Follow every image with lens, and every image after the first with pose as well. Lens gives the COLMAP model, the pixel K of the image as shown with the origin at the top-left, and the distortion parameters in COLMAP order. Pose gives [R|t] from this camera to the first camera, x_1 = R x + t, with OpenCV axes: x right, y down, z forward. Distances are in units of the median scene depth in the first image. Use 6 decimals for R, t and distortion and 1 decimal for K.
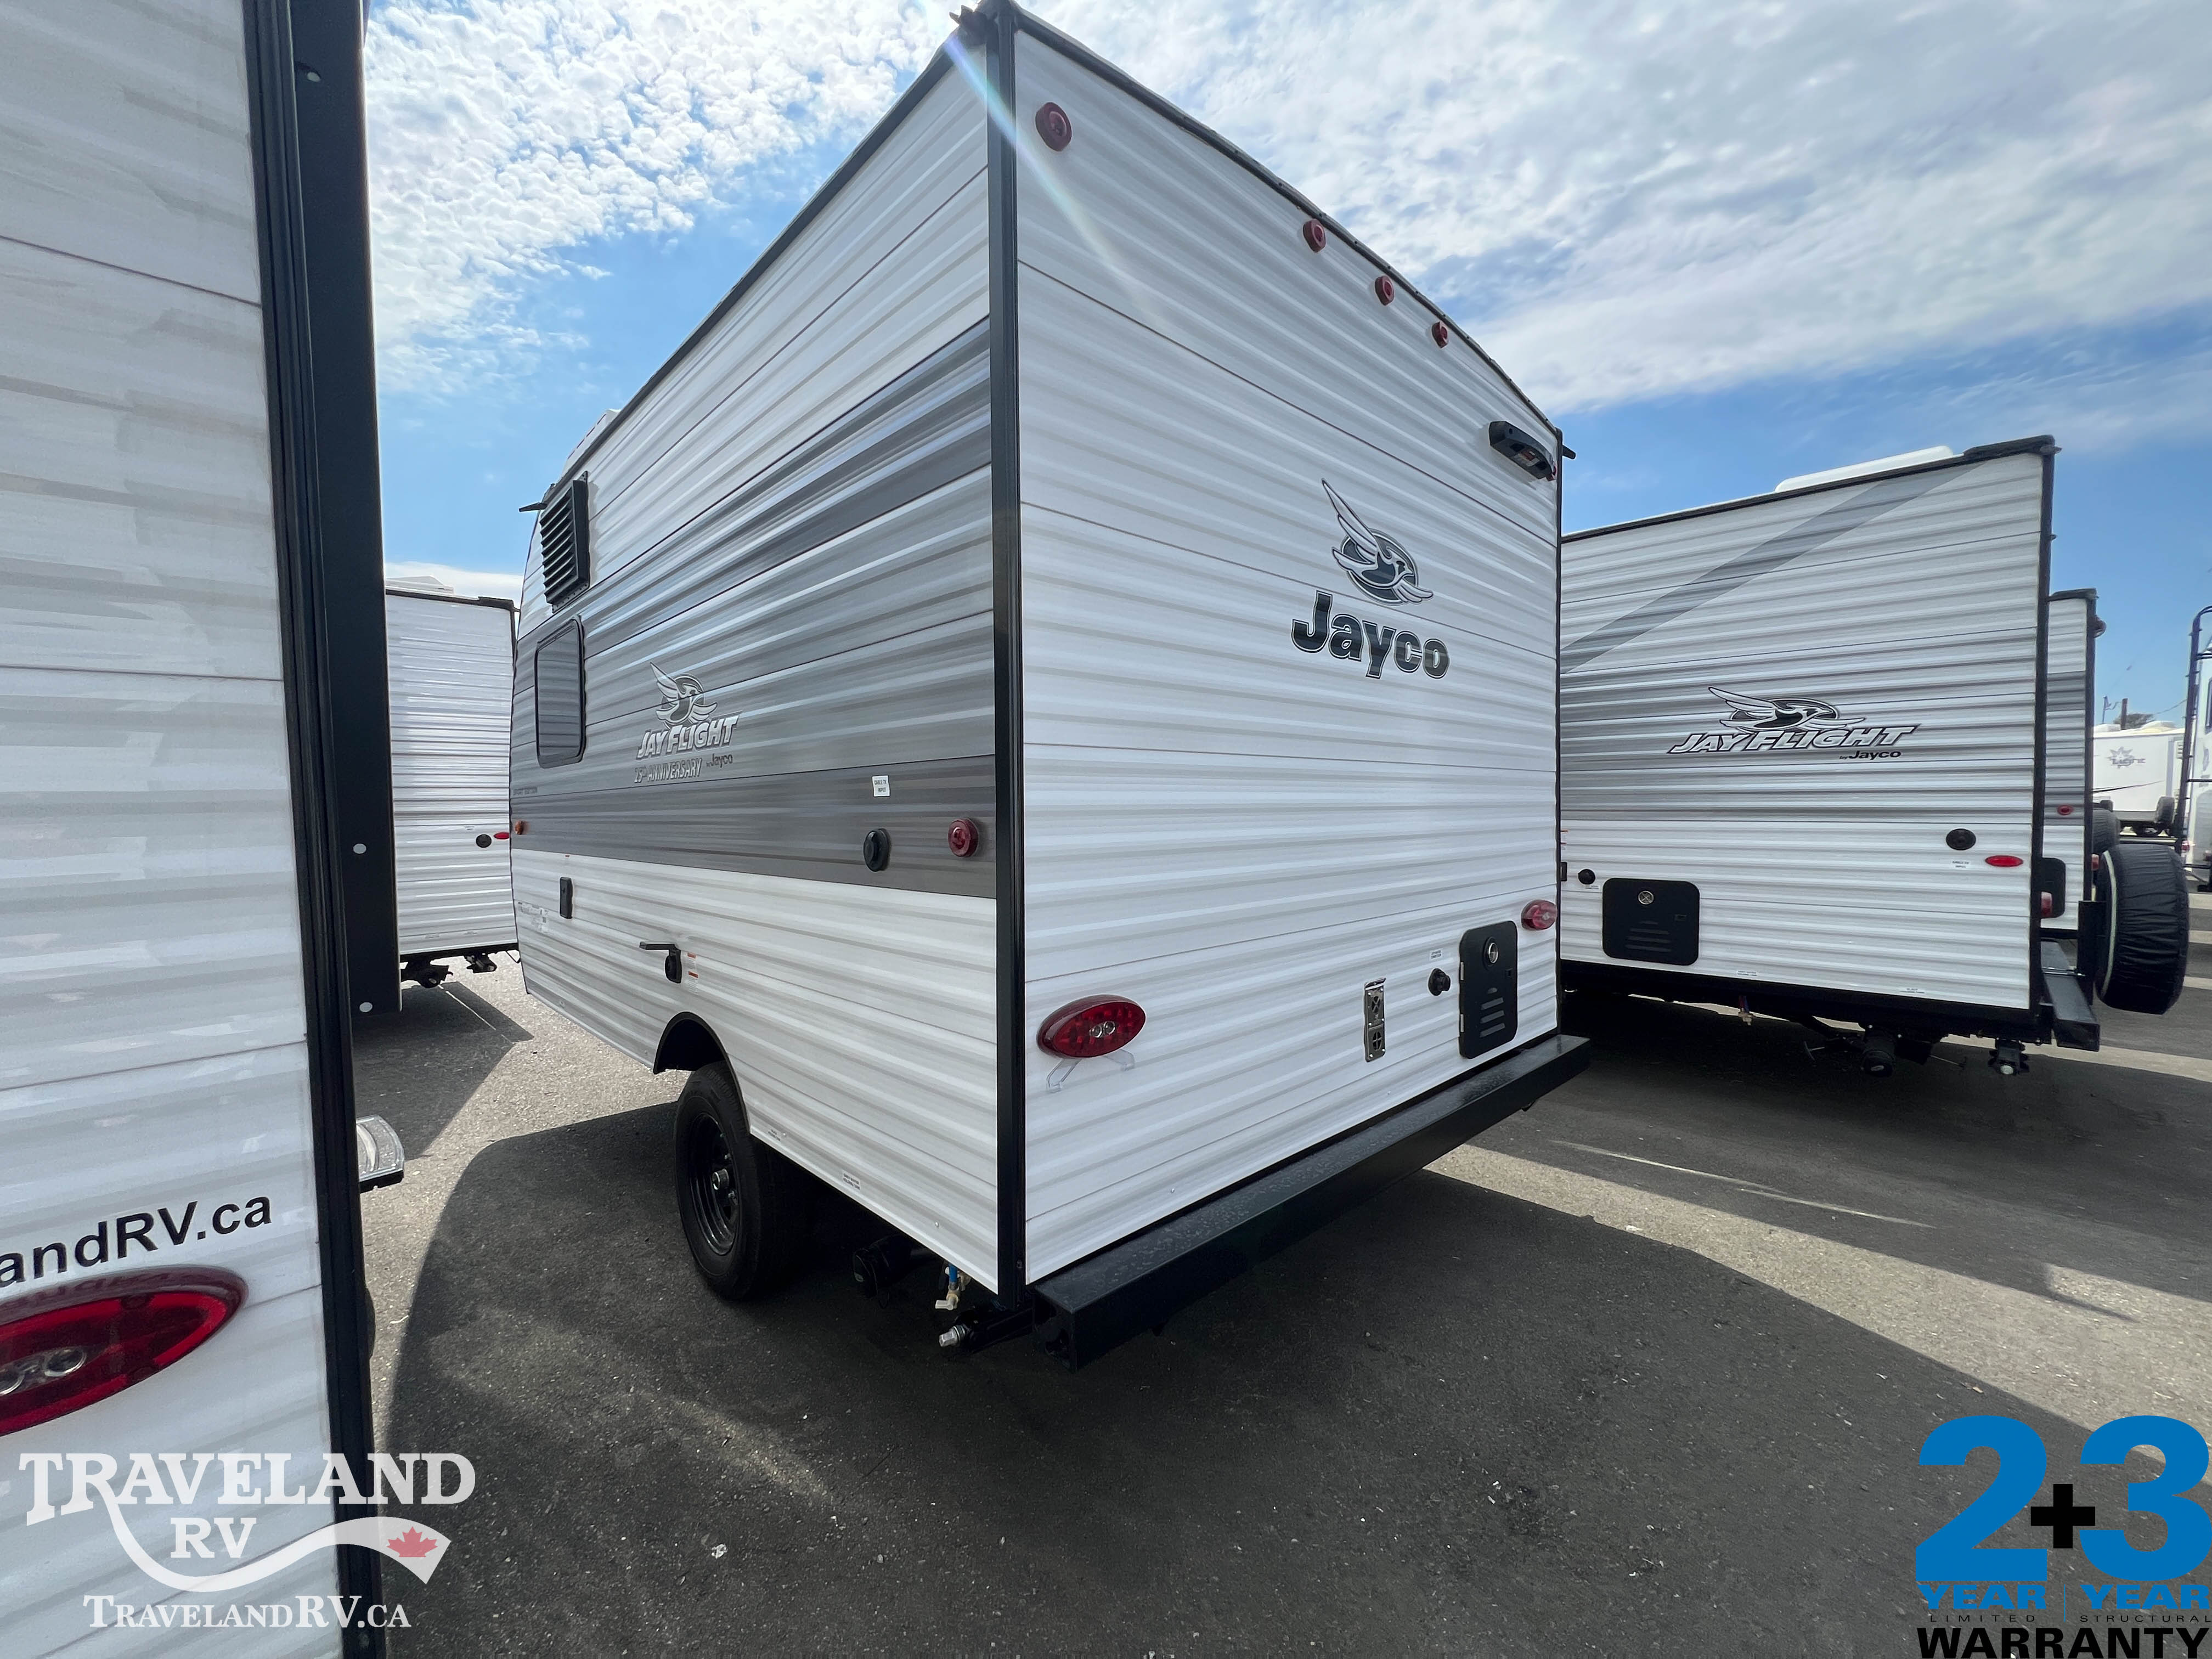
lens RADIAL K [[885.3, 0, 1109.7], [0, 885.3, 837.8], [0, 0, 1]] dist [-0.003129, 0.000484]
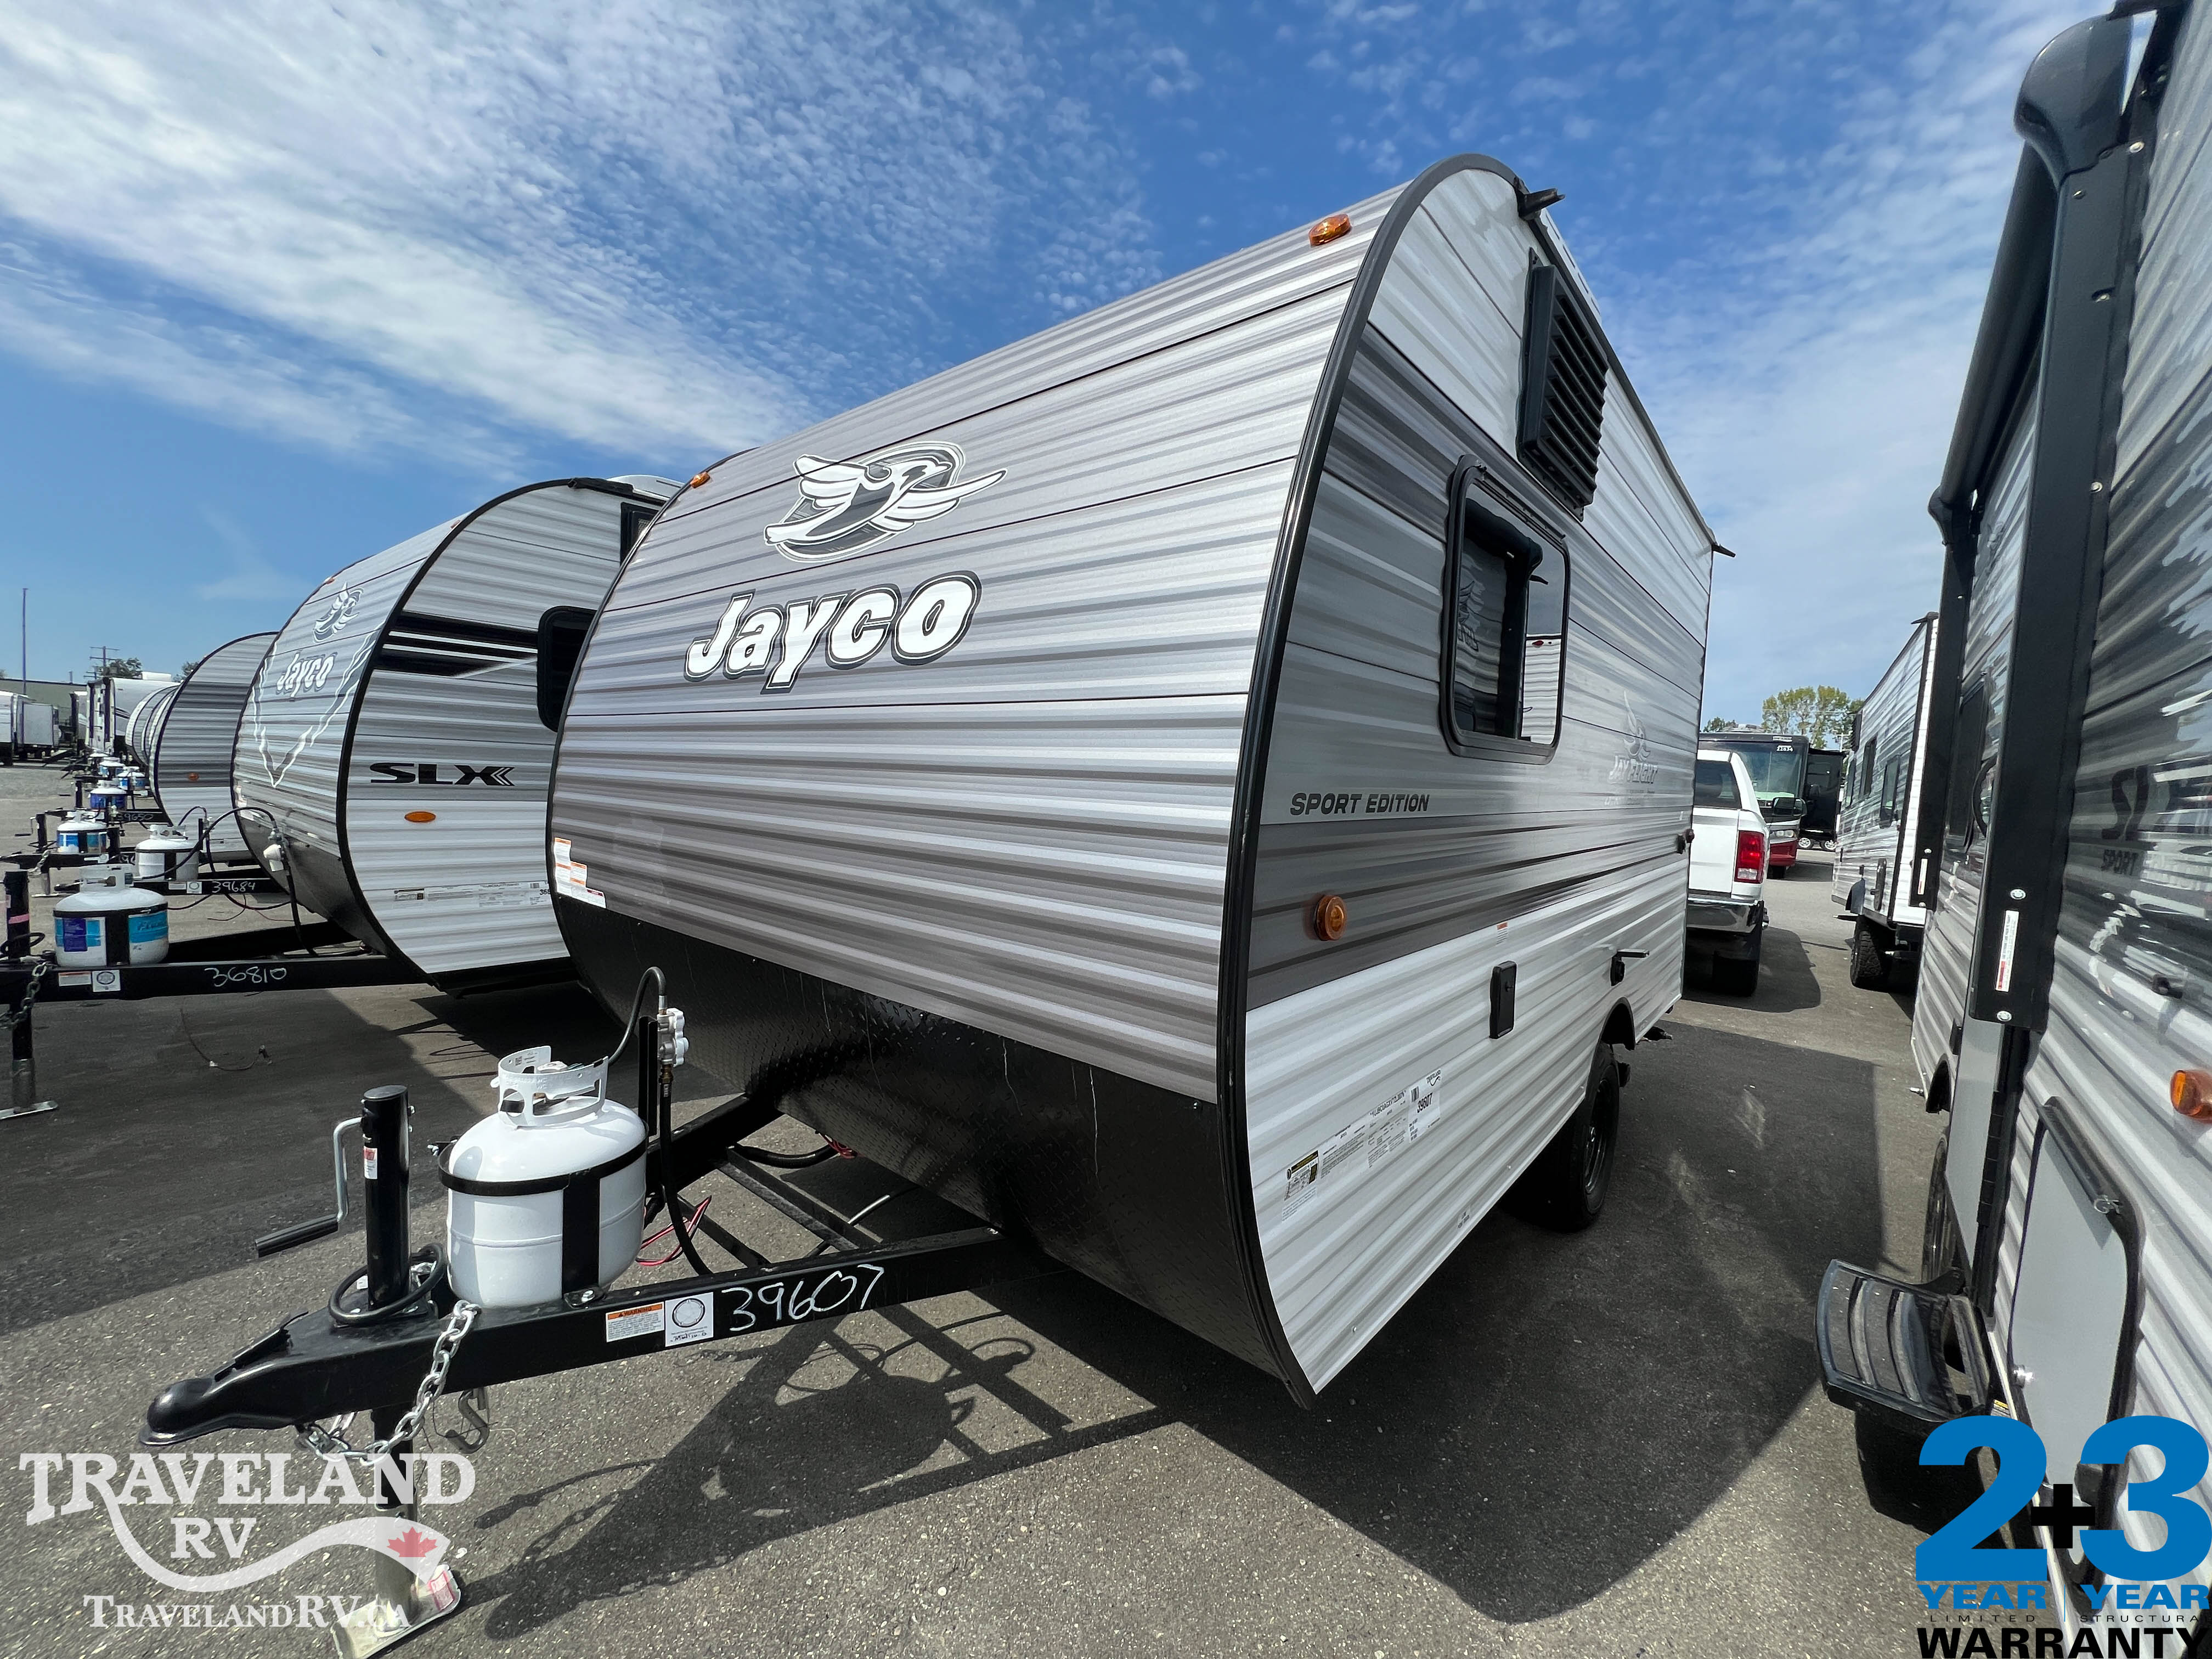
lens RADIAL K [[885.3, 0, 1104.1], [0, 885.3, 831.5], [0, 0, 1]] dist [-0.003129, 0.000484]
pose [[-0.091947, -0.061802, 0.993844, -1.211113], [0.002822, 0.998052, 0.062325, -0.081051], [-0.995760, 0.008535, -0.091593, 1.375563]]
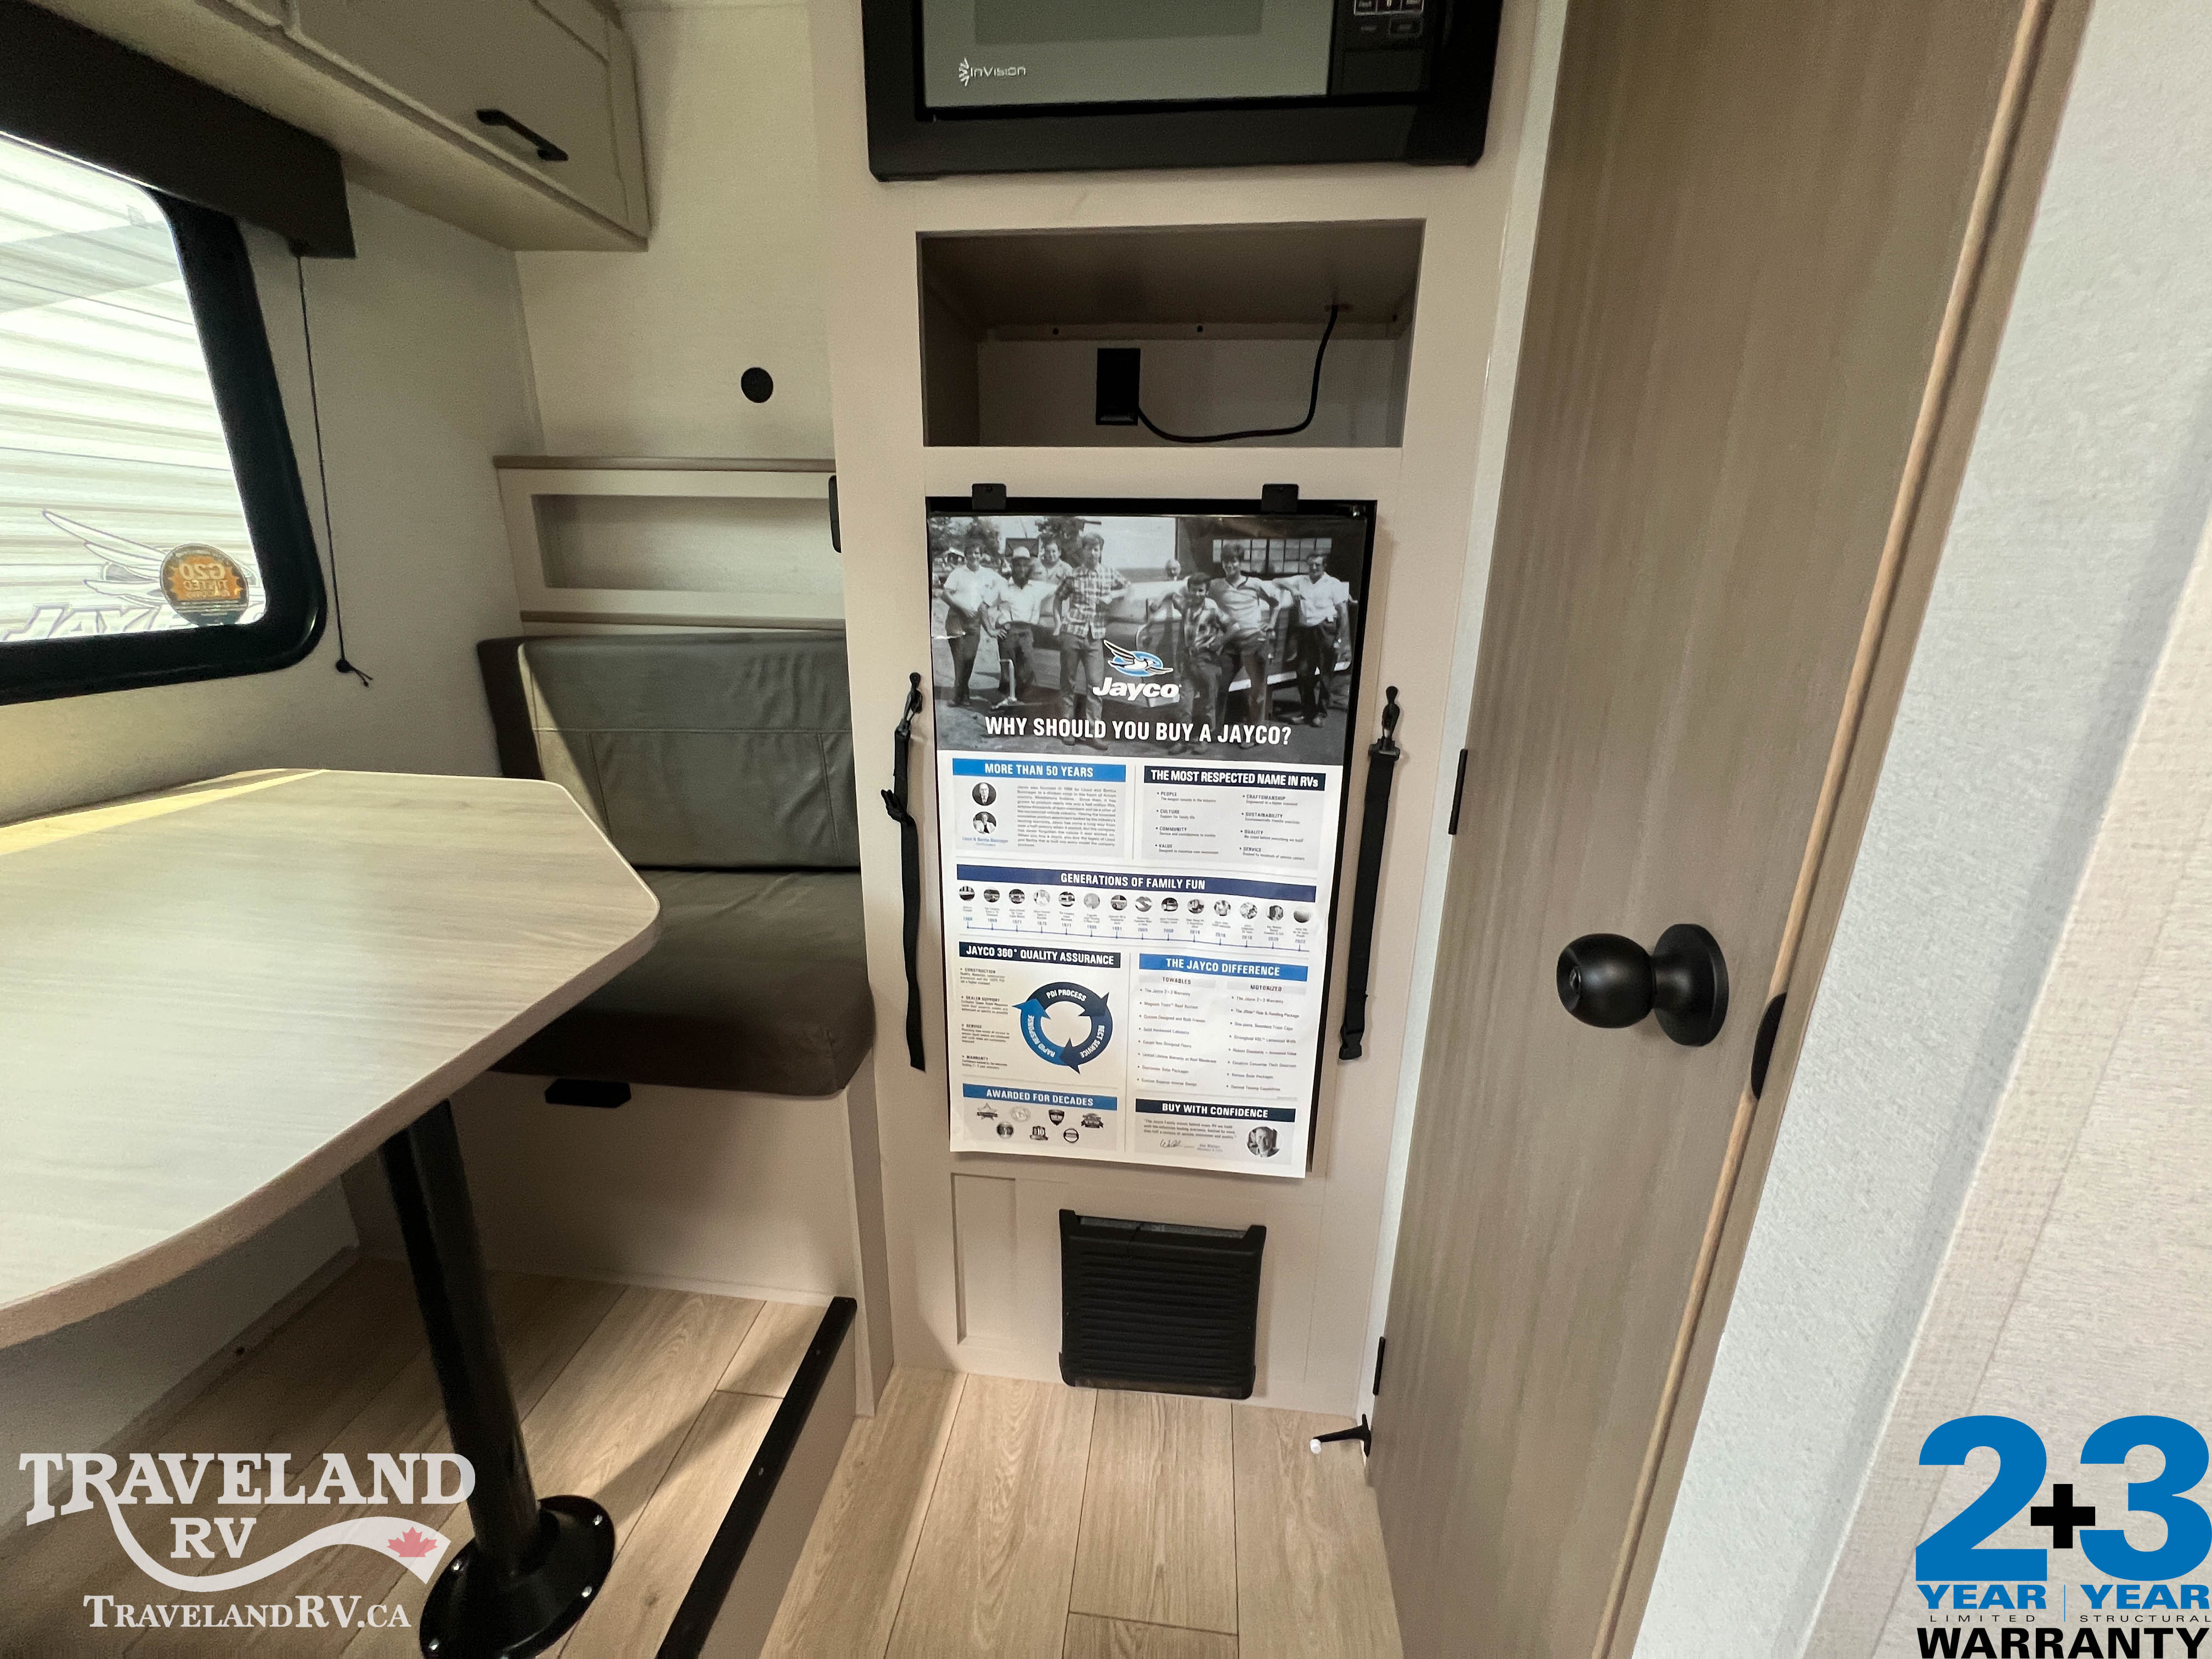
lens RADIAL K [[887.3, 0, 1103.3], [0, 887.3, 826.9], [0, 0, 1]] dist [-0.001640, 0.000390]
pose [[-0.641500, -0.228269, 0.732374, -0.135894], [0.017181, 0.950187, 0.311206, -0.174412], [-0.766931, 0.212221, -0.605623, 1.047945]]
